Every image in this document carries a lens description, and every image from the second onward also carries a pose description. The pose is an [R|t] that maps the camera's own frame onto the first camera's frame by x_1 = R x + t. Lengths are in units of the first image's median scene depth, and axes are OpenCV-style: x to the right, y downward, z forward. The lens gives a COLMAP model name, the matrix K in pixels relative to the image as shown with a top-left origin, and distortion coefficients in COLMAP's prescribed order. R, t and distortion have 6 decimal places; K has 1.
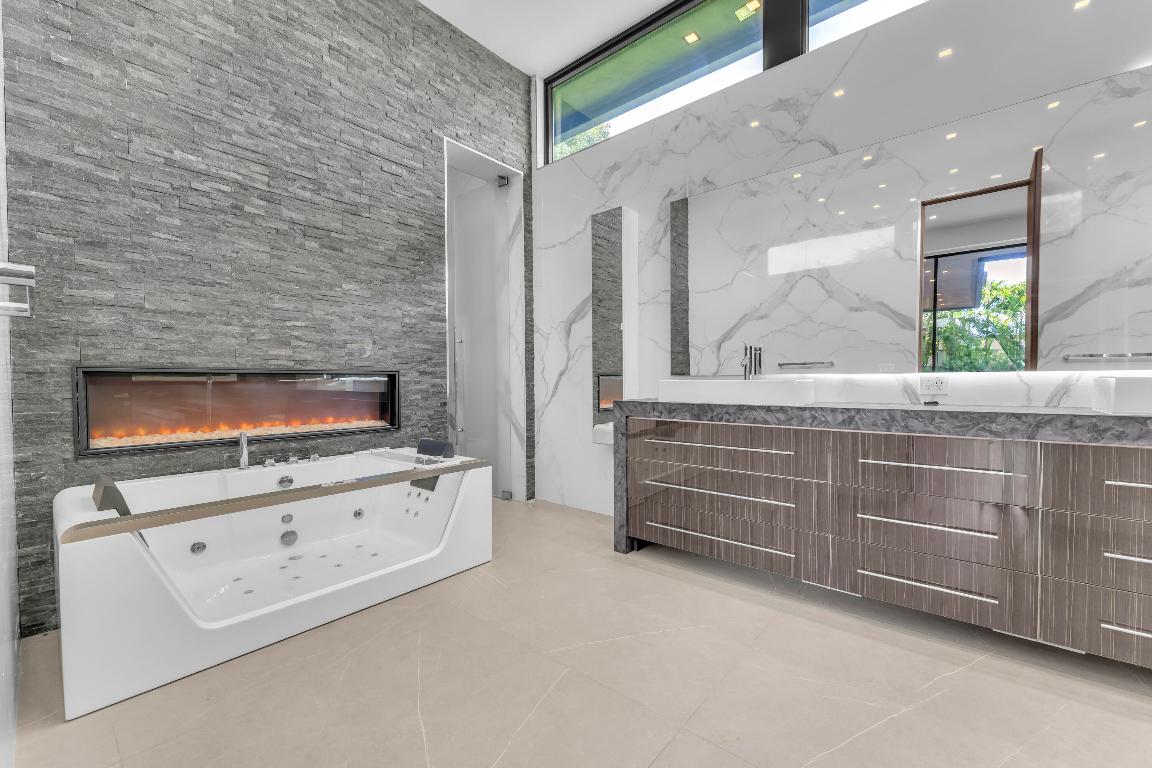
lens RADIAL K [[464.2, 0, 579.4], [0, 464.2, 392.1], [0, 0, 1]] dist [0.000240, 0.000059]
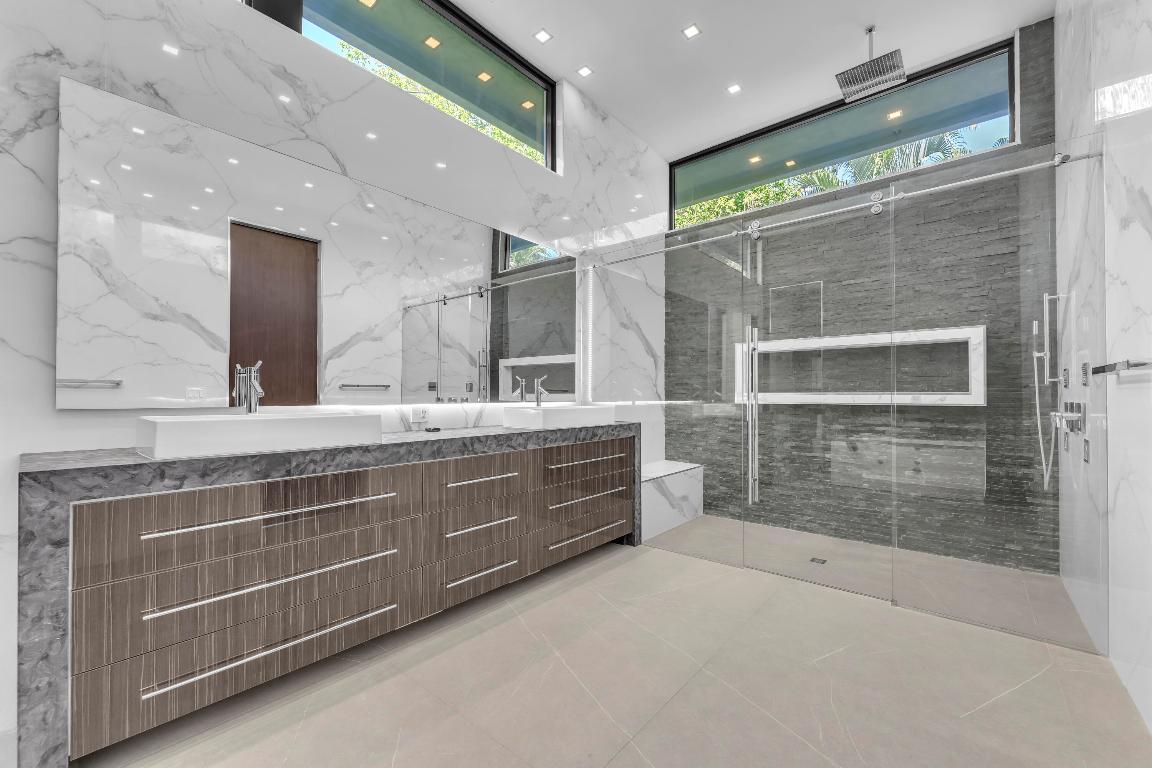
lens RADIAL K [[464.2, 0, 579.4], [0, 464.2, 392.1], [0, 0, 1]] dist [0.000240, 0.000059]
pose [[-0.006273, 0.014117, 0.999881, -0.423729], [0.022272, 0.999654, -0.013974, -0.045358], [-0.999732, 0.022182, -0.006585, 0.567568]]
